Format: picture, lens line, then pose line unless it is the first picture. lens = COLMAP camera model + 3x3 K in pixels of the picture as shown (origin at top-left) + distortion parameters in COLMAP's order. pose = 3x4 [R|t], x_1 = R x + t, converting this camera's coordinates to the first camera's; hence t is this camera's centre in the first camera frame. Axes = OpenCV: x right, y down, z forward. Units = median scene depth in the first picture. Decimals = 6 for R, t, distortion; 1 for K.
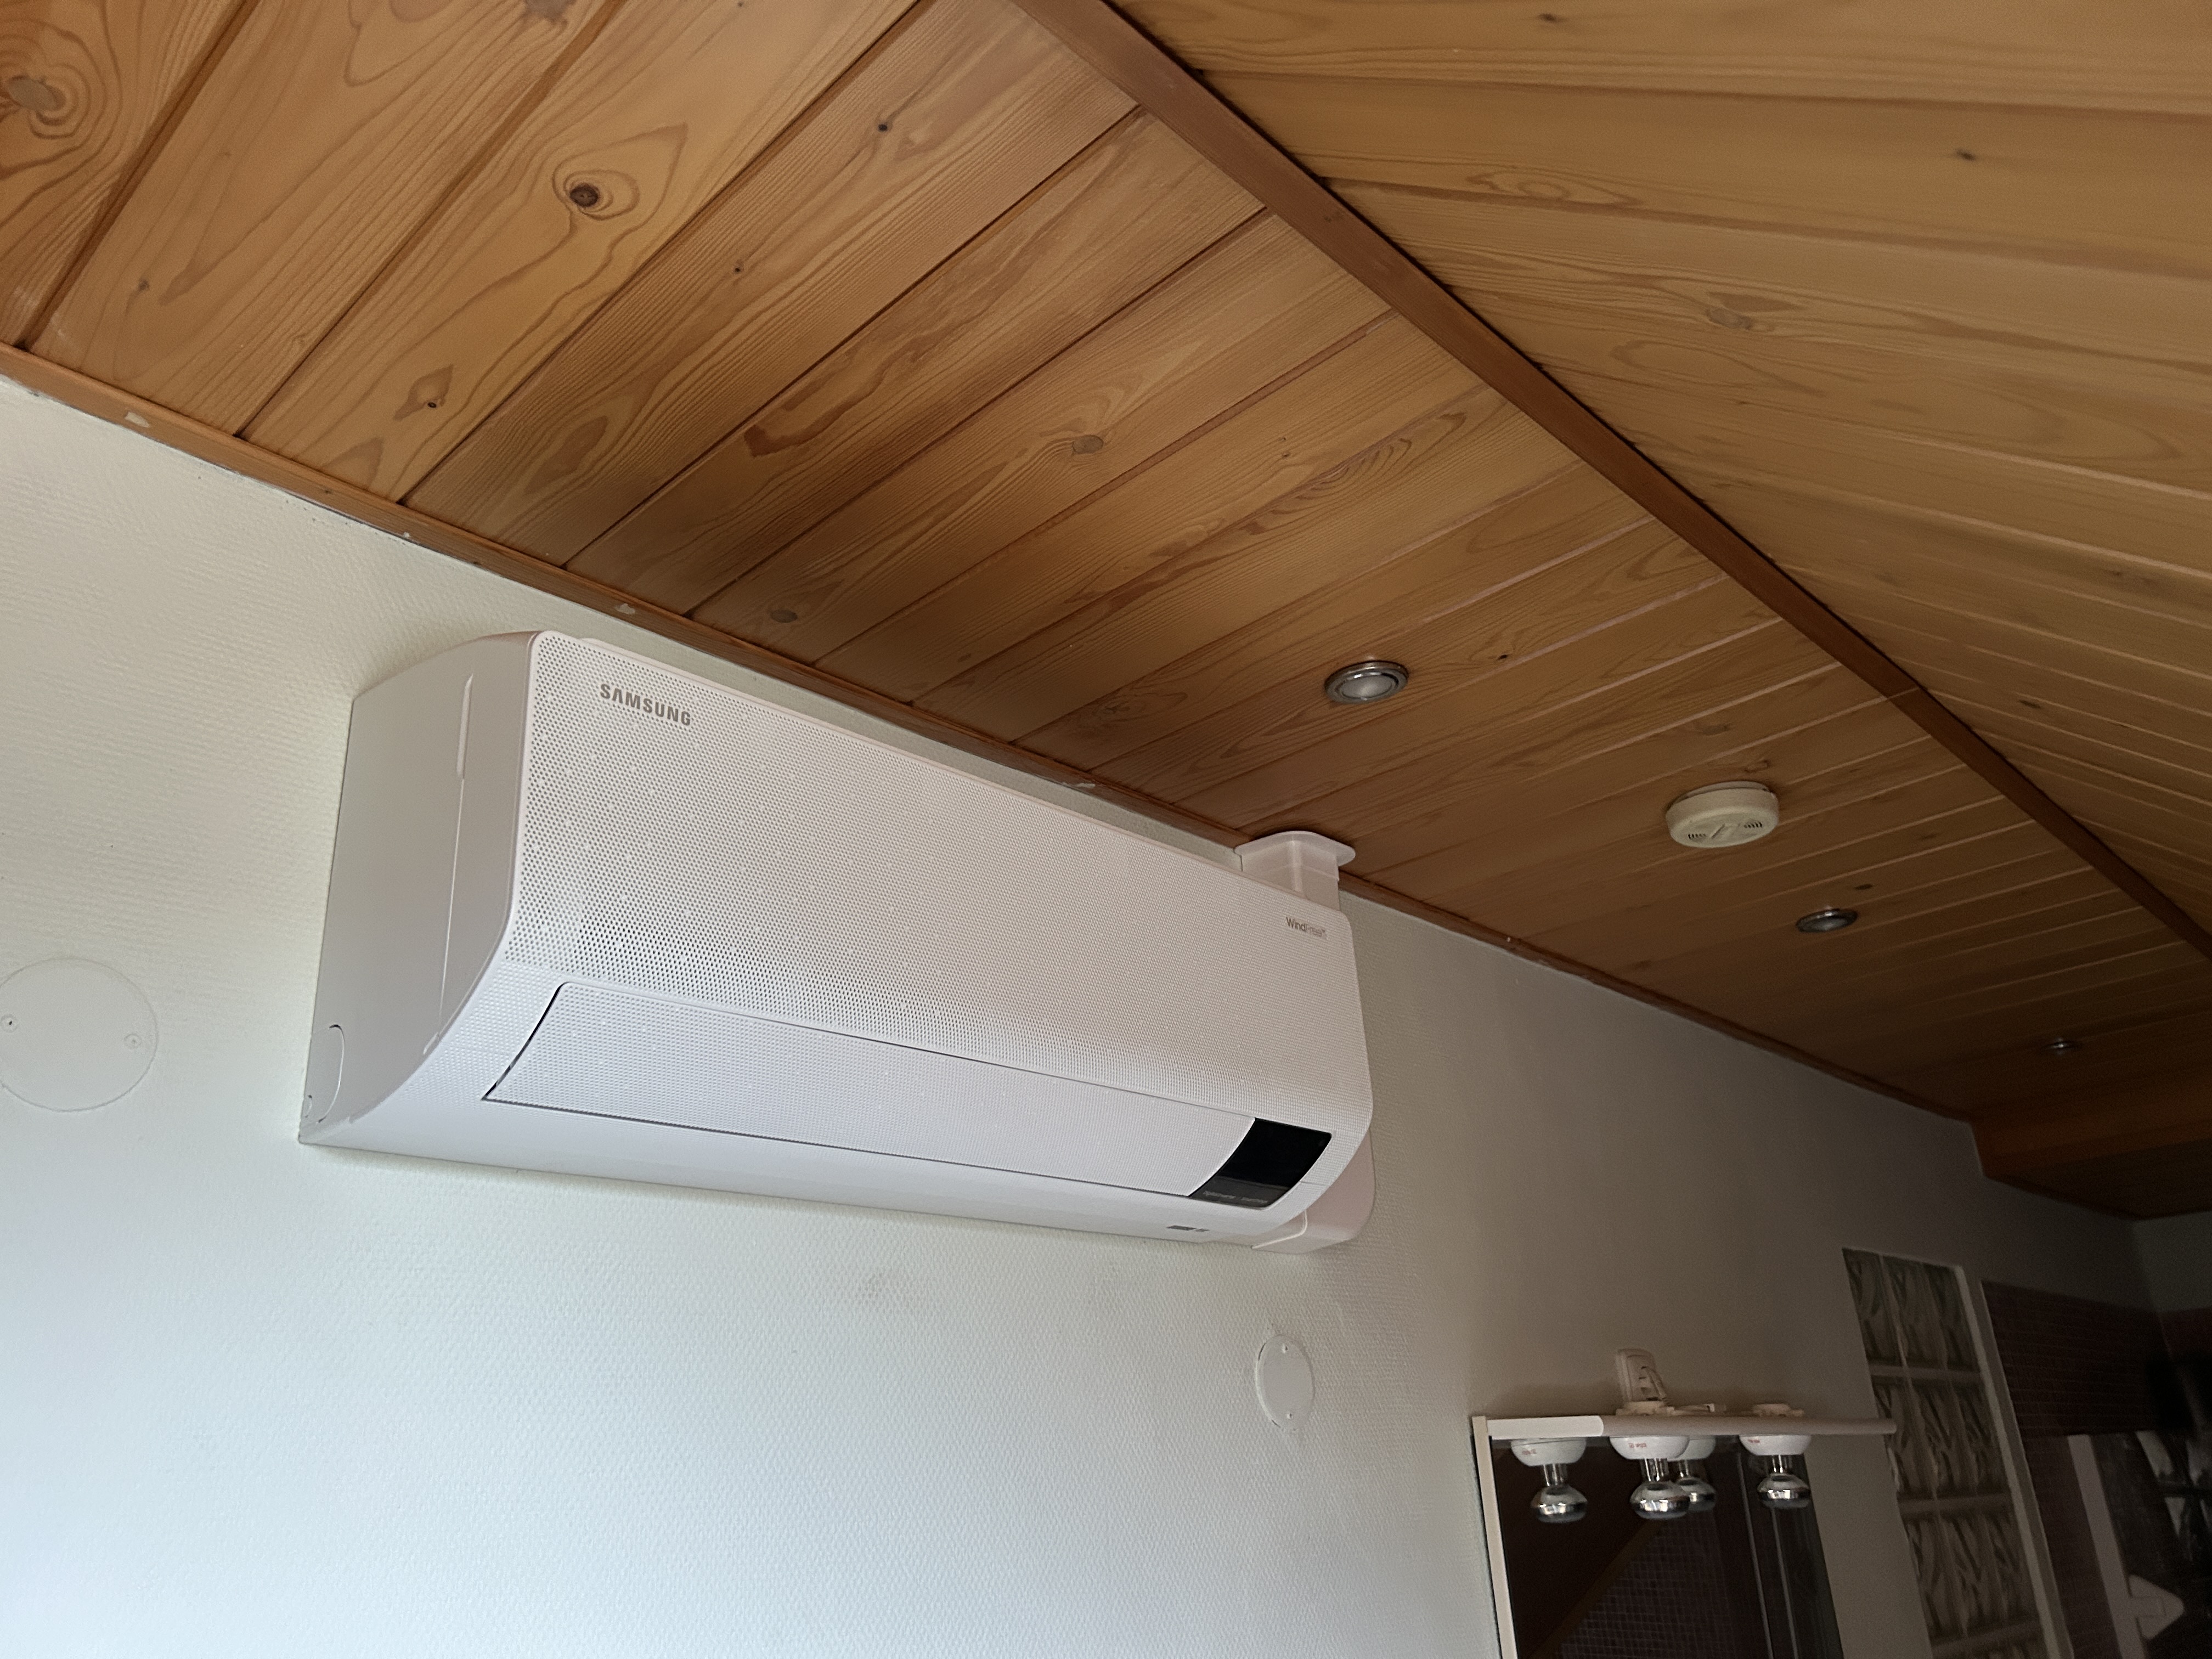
lens RADIAL K [[1685.9, 0, 1109.7], [0, 1685.9, 836.8], [0, 0, 1]] dist [0.055714, -0.066357]
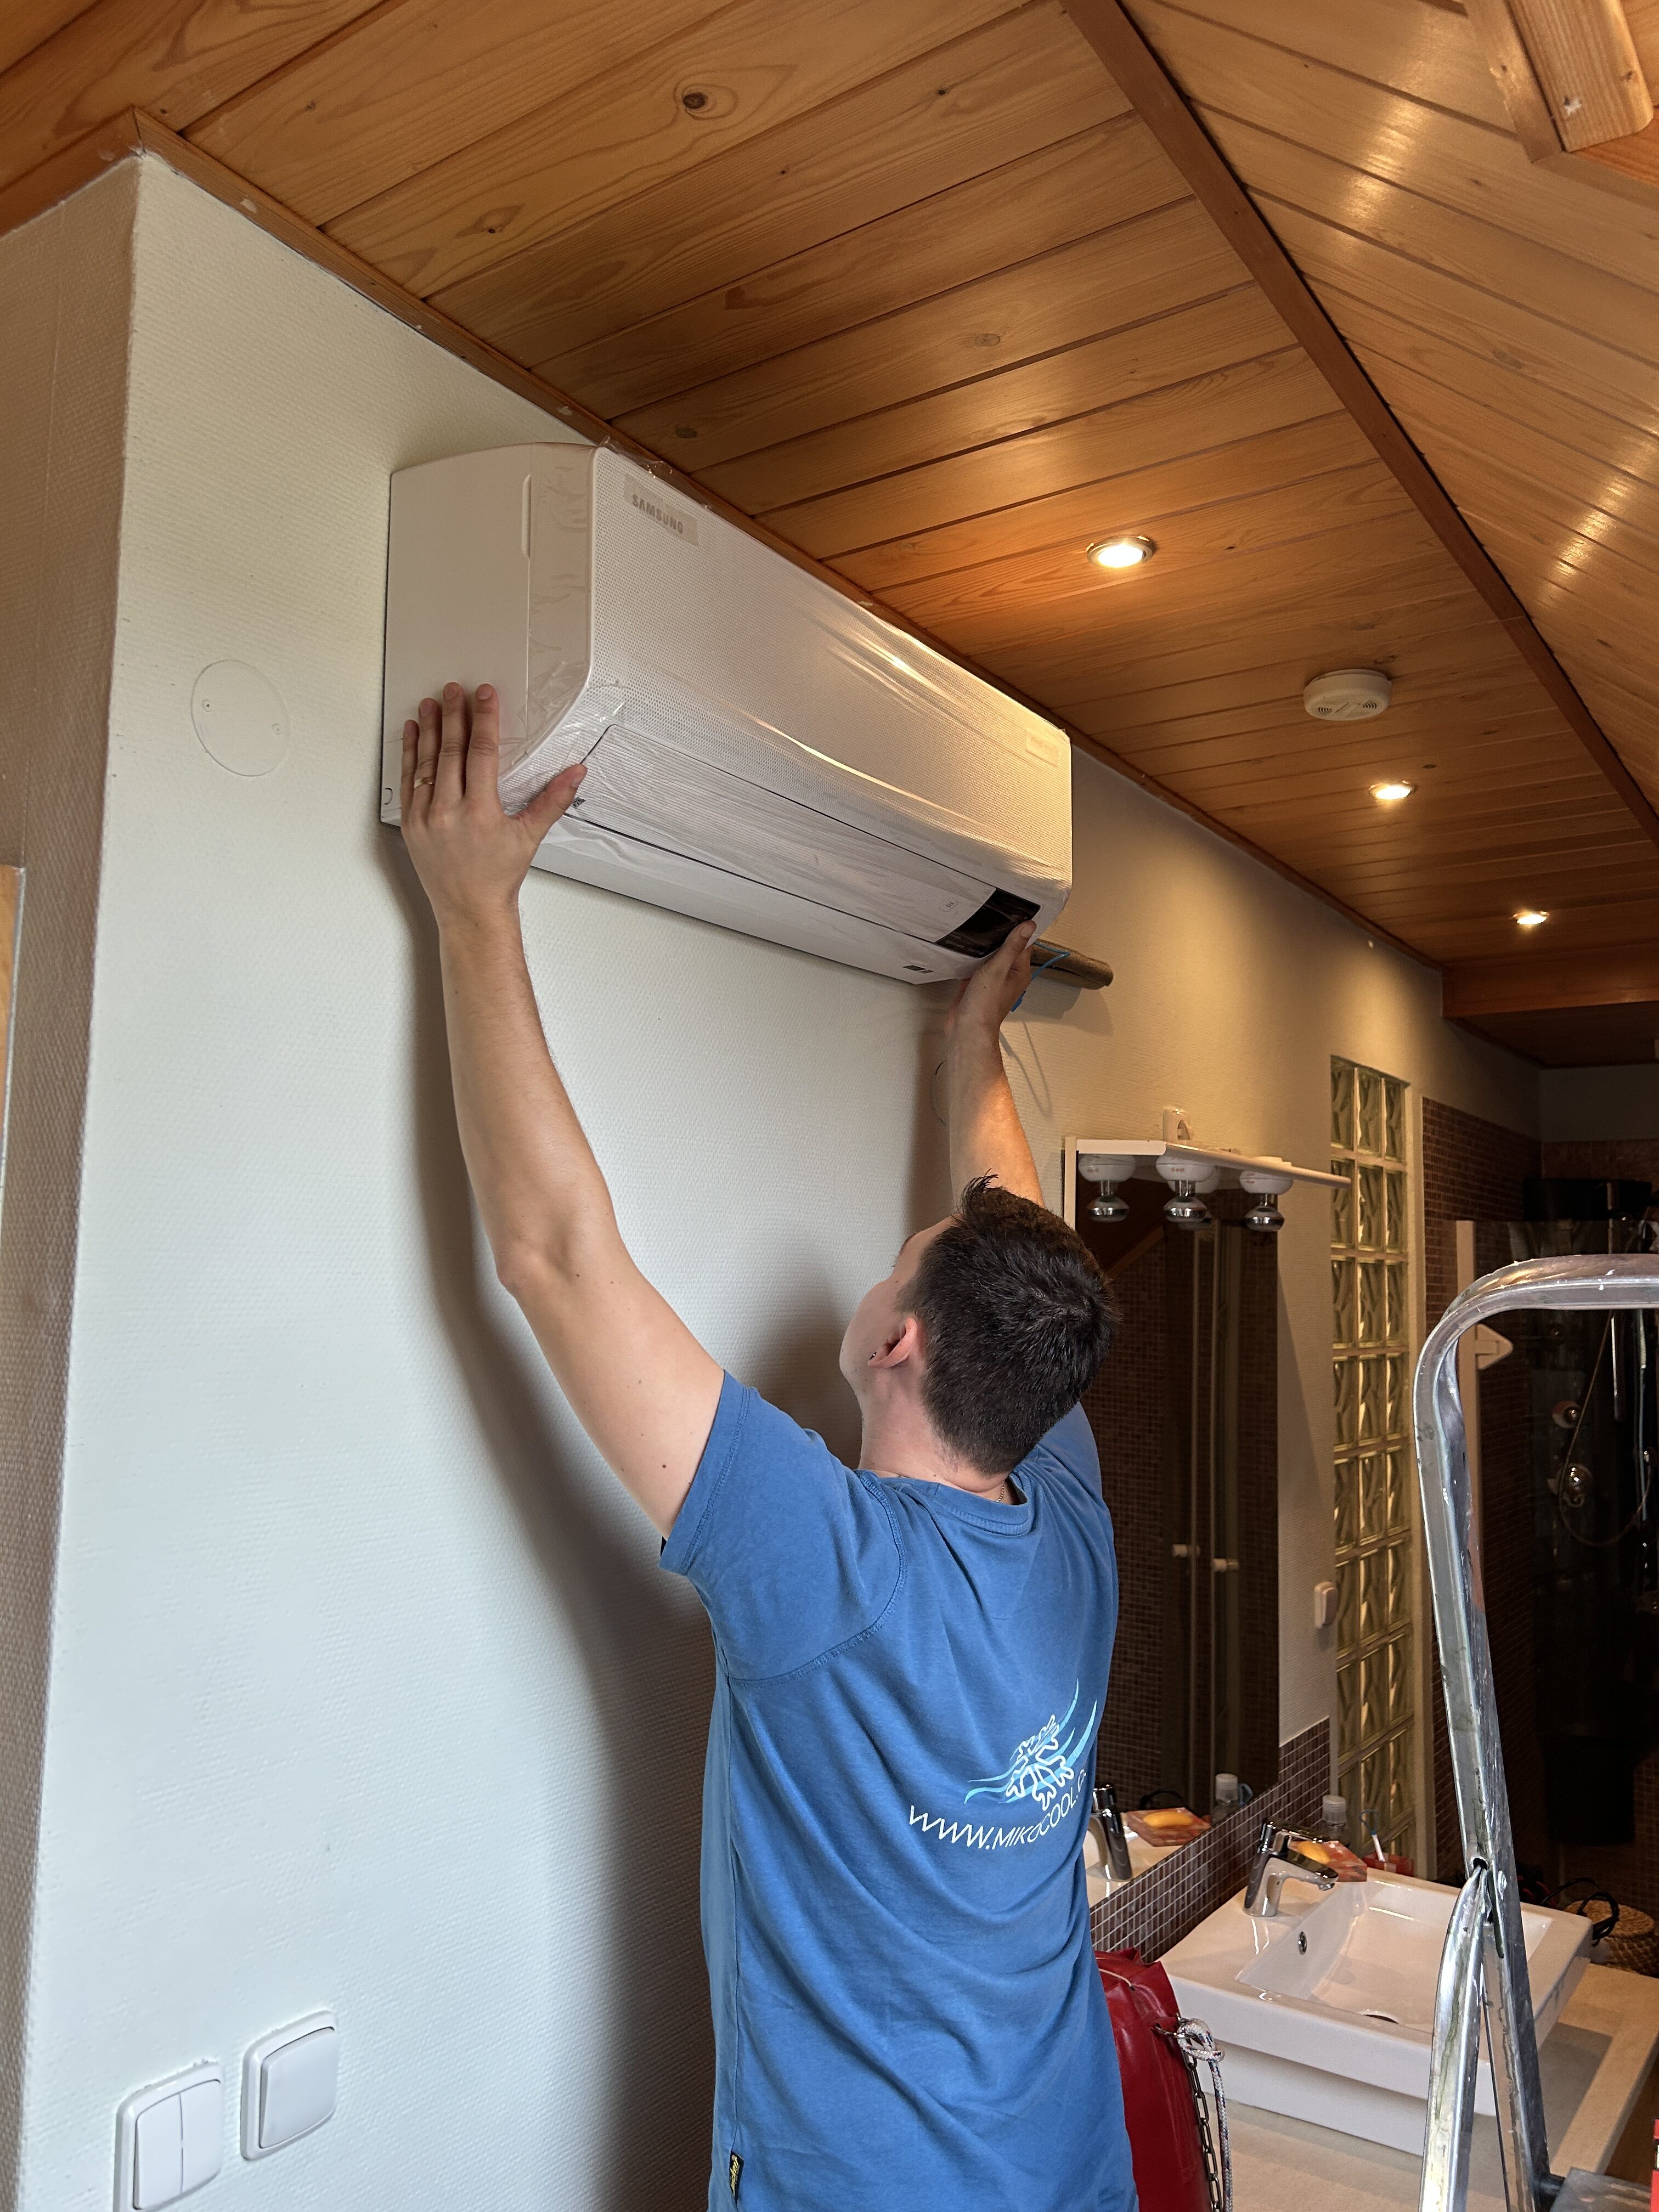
lens RADIAL K [[1659.2, 0, 821.8], [0, 1659.2, 1139.8], [0, 0, 1]] dist [0.005483, -0.007897]
pose [[0.986443, 0.092153, 0.135788, -0.226657], [-0.127775, 0.950525, 0.283154, 0.002500], [-0.102976, -0.296666, 0.949413, -0.319605]]
